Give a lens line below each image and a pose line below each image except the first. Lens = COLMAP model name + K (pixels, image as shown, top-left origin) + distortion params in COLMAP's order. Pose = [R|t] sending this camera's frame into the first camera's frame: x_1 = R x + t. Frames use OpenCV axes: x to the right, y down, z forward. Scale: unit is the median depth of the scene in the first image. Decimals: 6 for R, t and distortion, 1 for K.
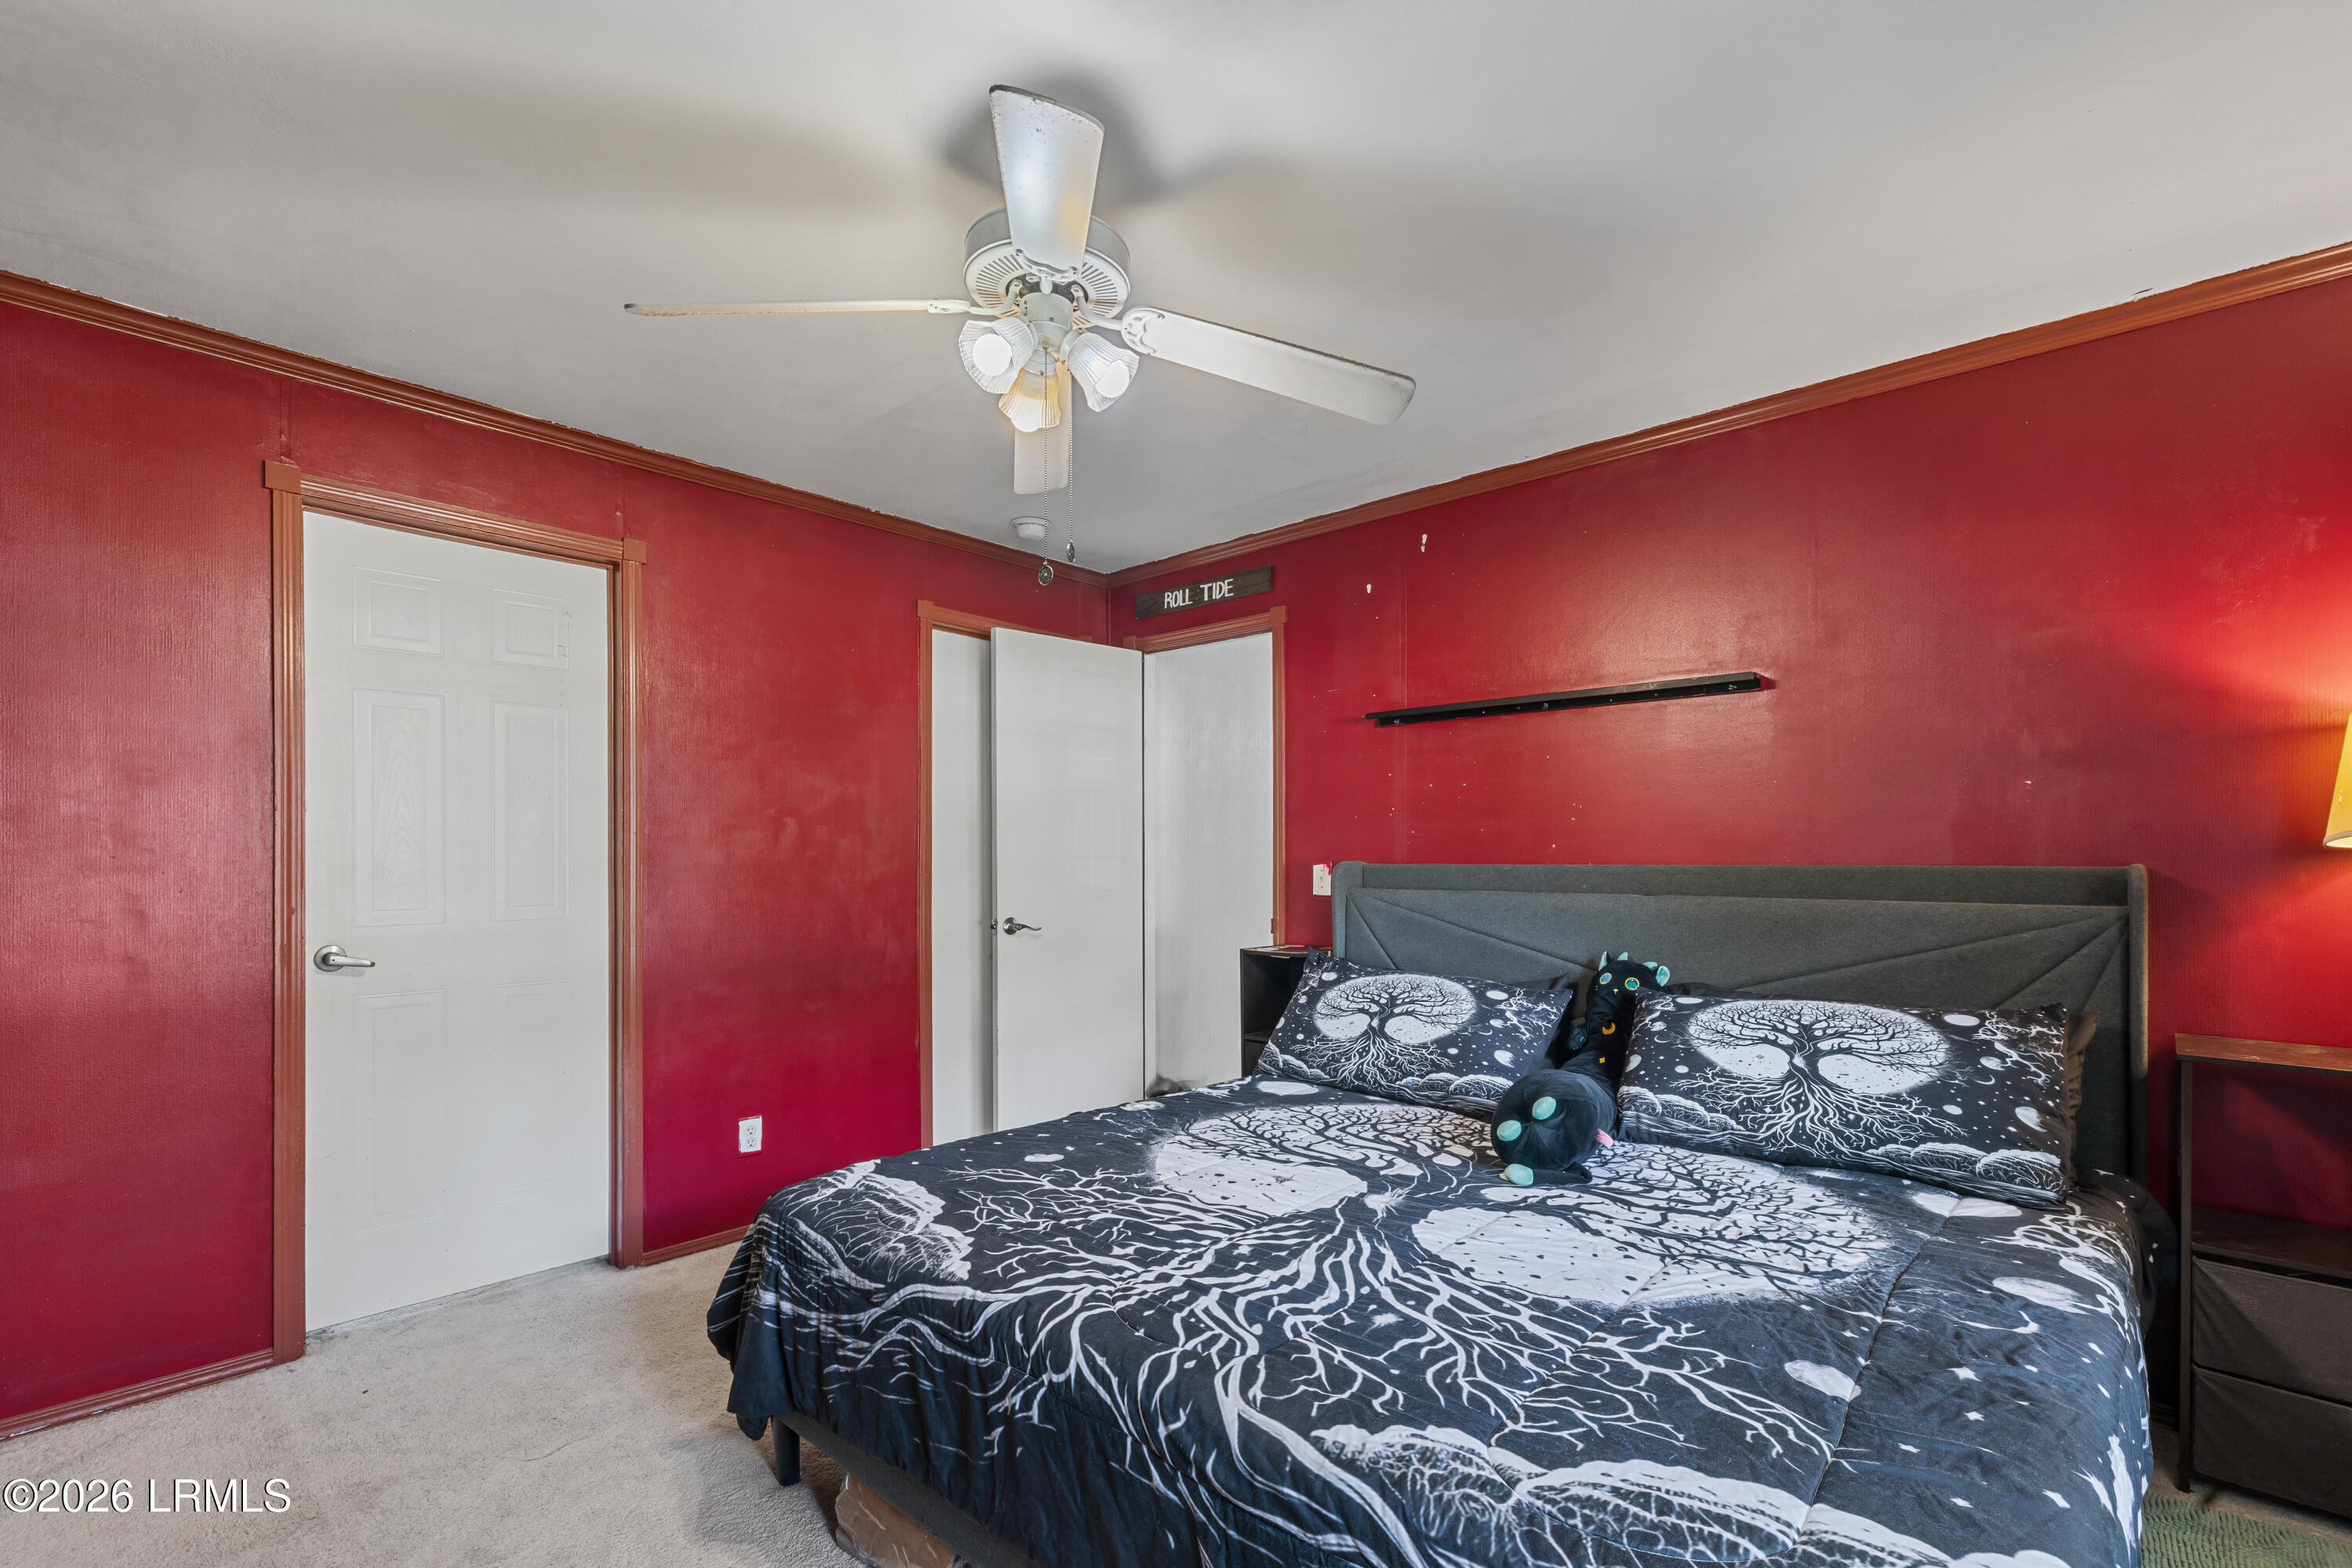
lens RADIAL K [[1037.1, 0, 1172.5], [0, 1037.1, 845.1], [0, 0, 1]] dist [0.000422, 0.000112]
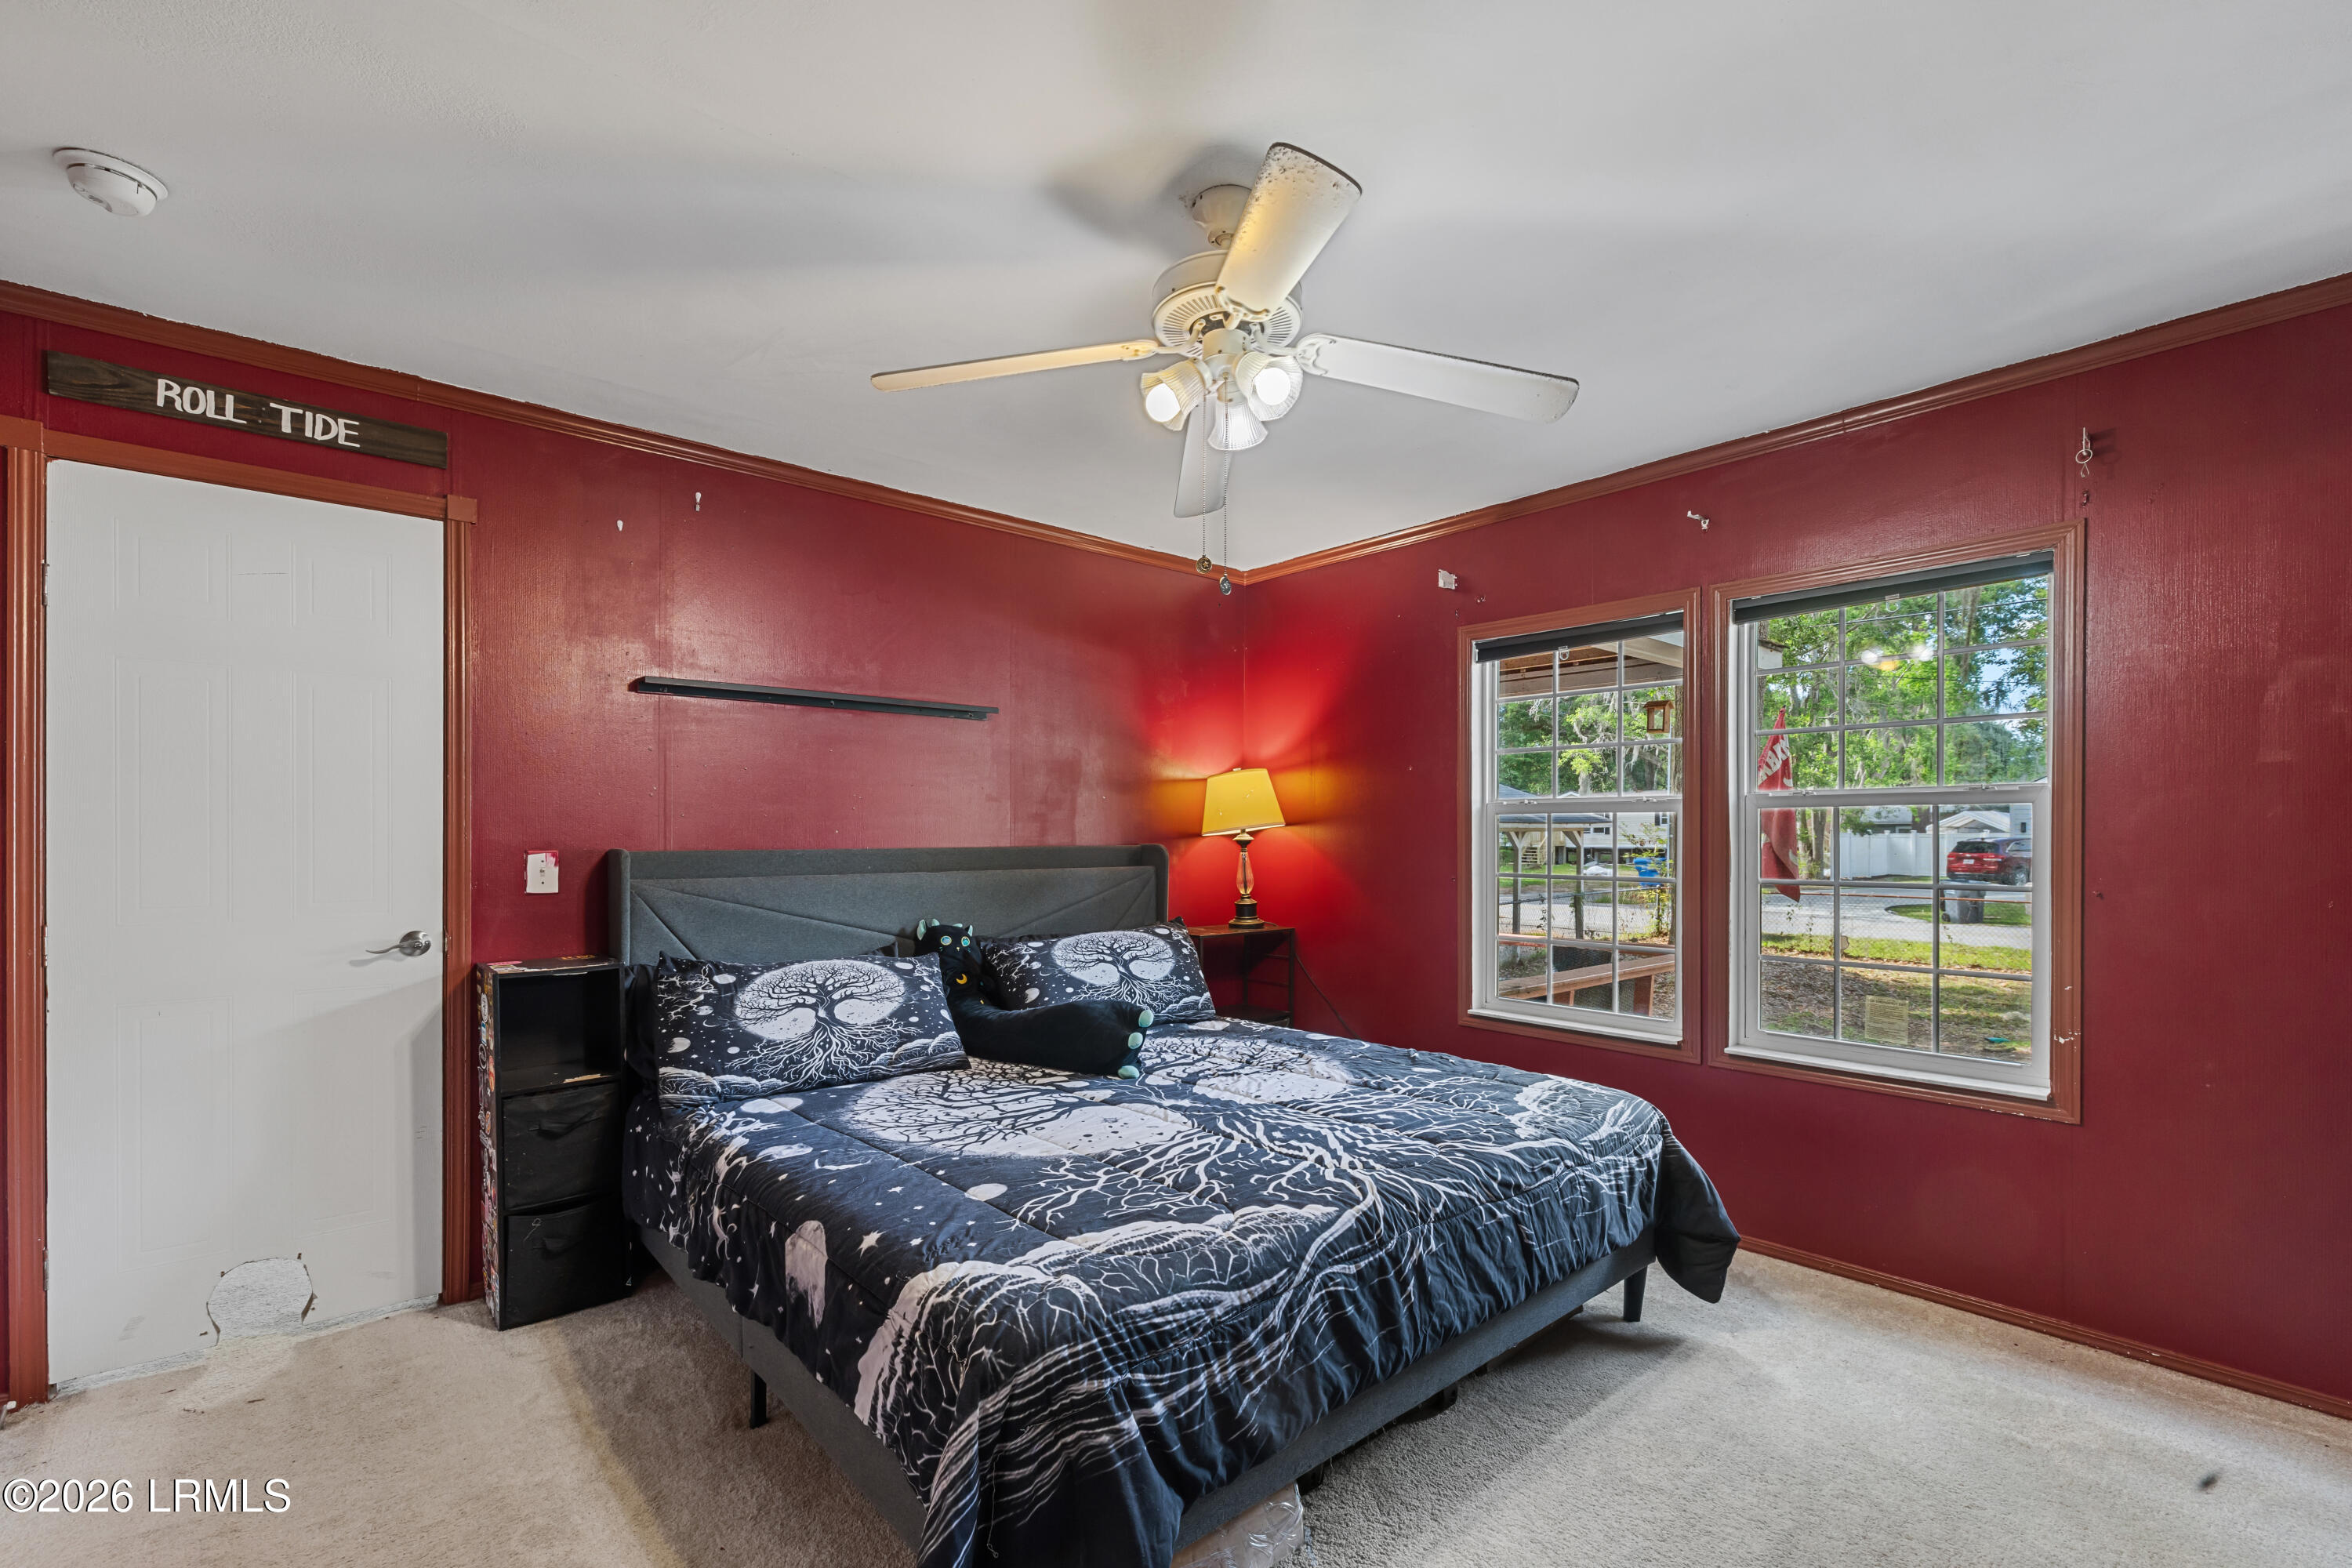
lens RADIAL K [[1037.1, 0, 1172.5], [0, 1037.1, 845.1], [0, 0, 1]] dist [0.000422, 0.000112]
pose [[0.104484, -0.005818, 0.994510, -1.051026], [-0.007112, 0.999953, 0.006597, 0.008007], [-0.994501, -0.007762, 0.104437, 0.825470]]
